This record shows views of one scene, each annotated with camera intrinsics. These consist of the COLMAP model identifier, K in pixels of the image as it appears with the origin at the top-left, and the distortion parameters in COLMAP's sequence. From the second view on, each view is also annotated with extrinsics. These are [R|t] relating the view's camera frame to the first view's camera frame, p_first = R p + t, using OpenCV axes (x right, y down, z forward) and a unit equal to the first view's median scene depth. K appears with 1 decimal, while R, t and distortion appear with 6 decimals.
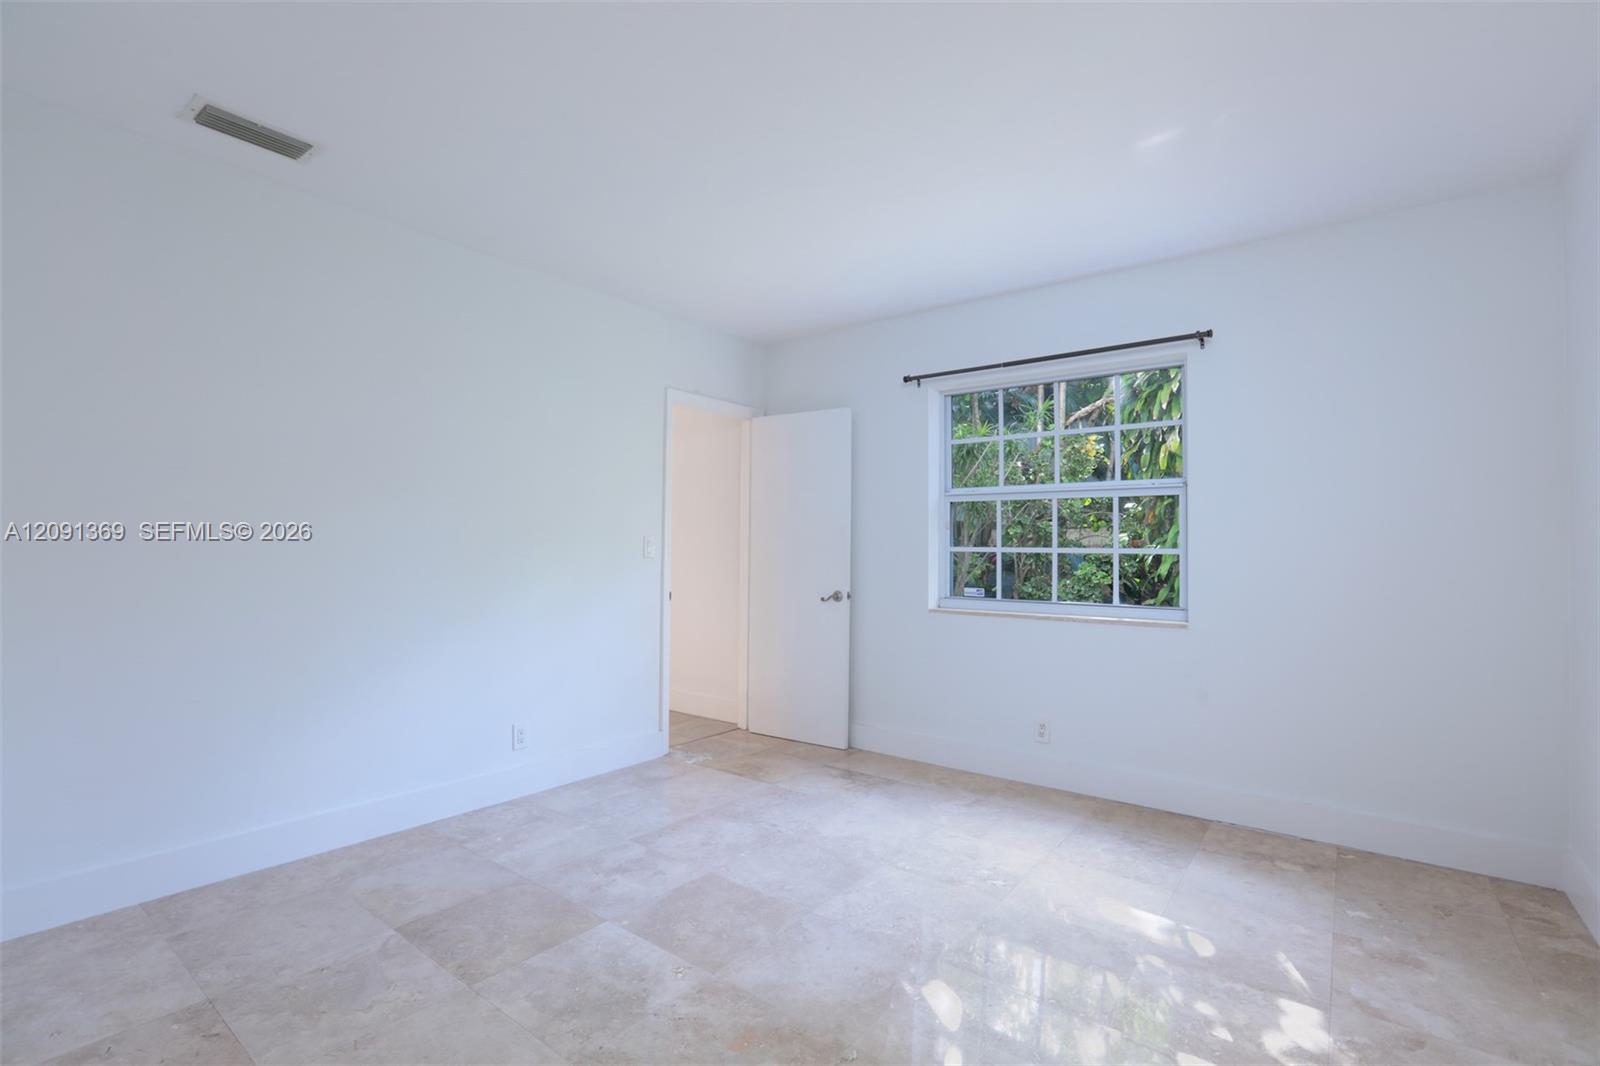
lens RADIAL K [[735.8, 0, 800.0], [0, 735.8, 533.0], [0, 0, 1]] dist [-0.001010, -0.000110]
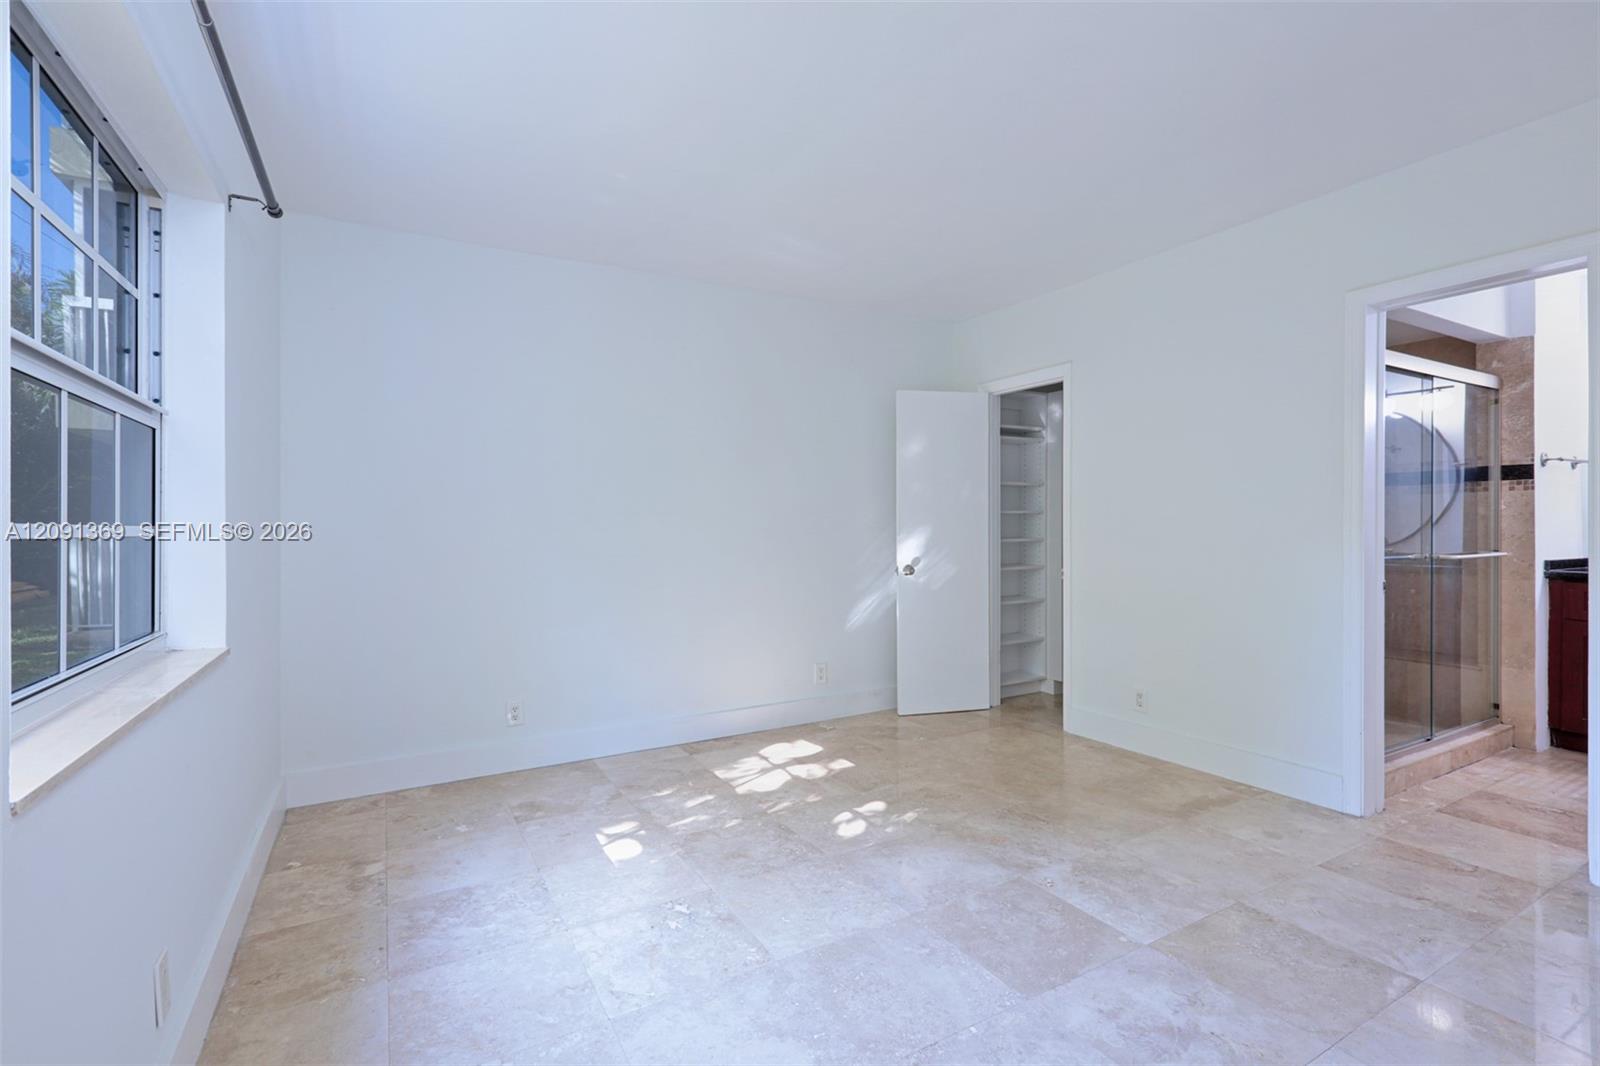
lens RADIAL K [[735.8, 0, 800.0], [0, 735.8, 533.0], [0, 0, 1]] dist [-0.001010, -0.000110]
pose [[-0.923597, -0.002718, 0.383354, -0.205112], [-0.006210, 0.999950, -0.007872, 0.042472], [-0.383314, -0.009651, -0.923568, 1.883644]]
